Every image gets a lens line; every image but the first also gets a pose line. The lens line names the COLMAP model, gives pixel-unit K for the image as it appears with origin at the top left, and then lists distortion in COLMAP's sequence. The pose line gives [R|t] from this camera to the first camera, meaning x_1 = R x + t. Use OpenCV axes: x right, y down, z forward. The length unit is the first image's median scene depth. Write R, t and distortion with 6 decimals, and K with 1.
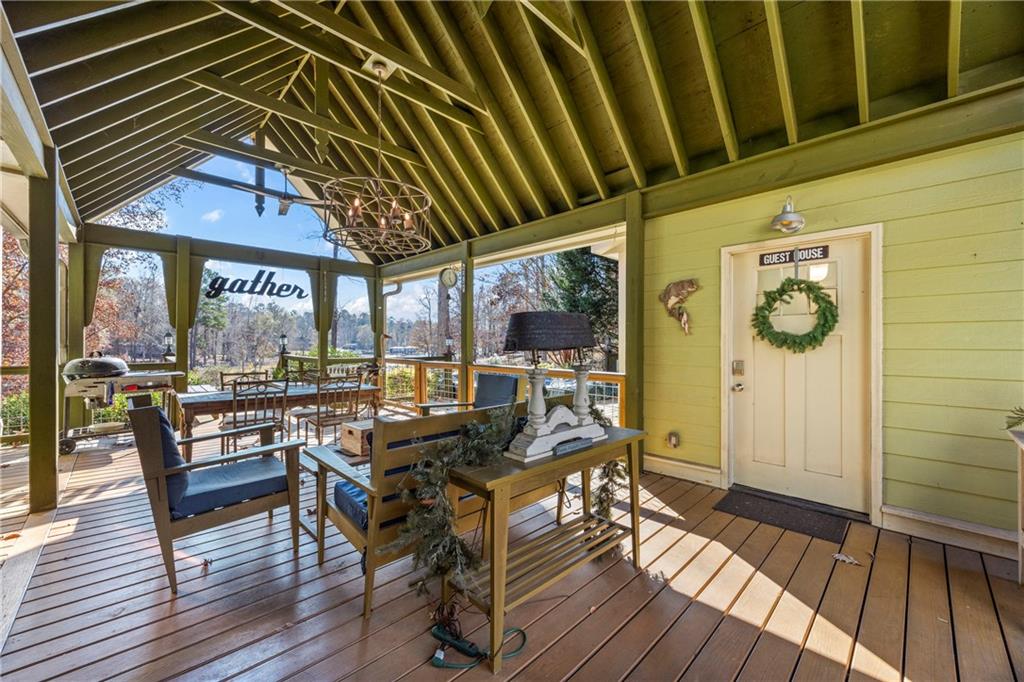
lens RADIAL K [[394.4, 0, 509.3], [0, 394.4, 344.2], [0, 0, 1]] dist [0.007995, -0.000536]
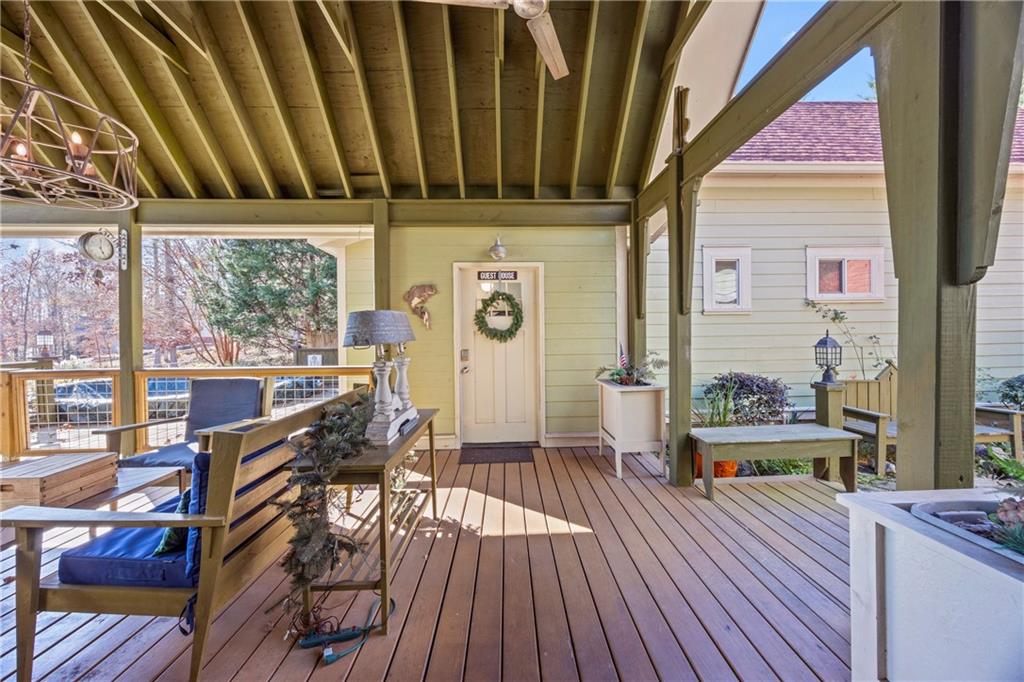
lens RADIAL K [[394.4, 0, 514.5], [0, 394.4, 338.6], [0, 0, 1]] dist [0.007995, -0.000536]
pose [[0.674240, -0.015592, 0.738348, -0.278031], [0.013986, 0.999867, 0.008344, -0.004025], [-0.738380, 0.004701, 0.674369, -0.011615]]
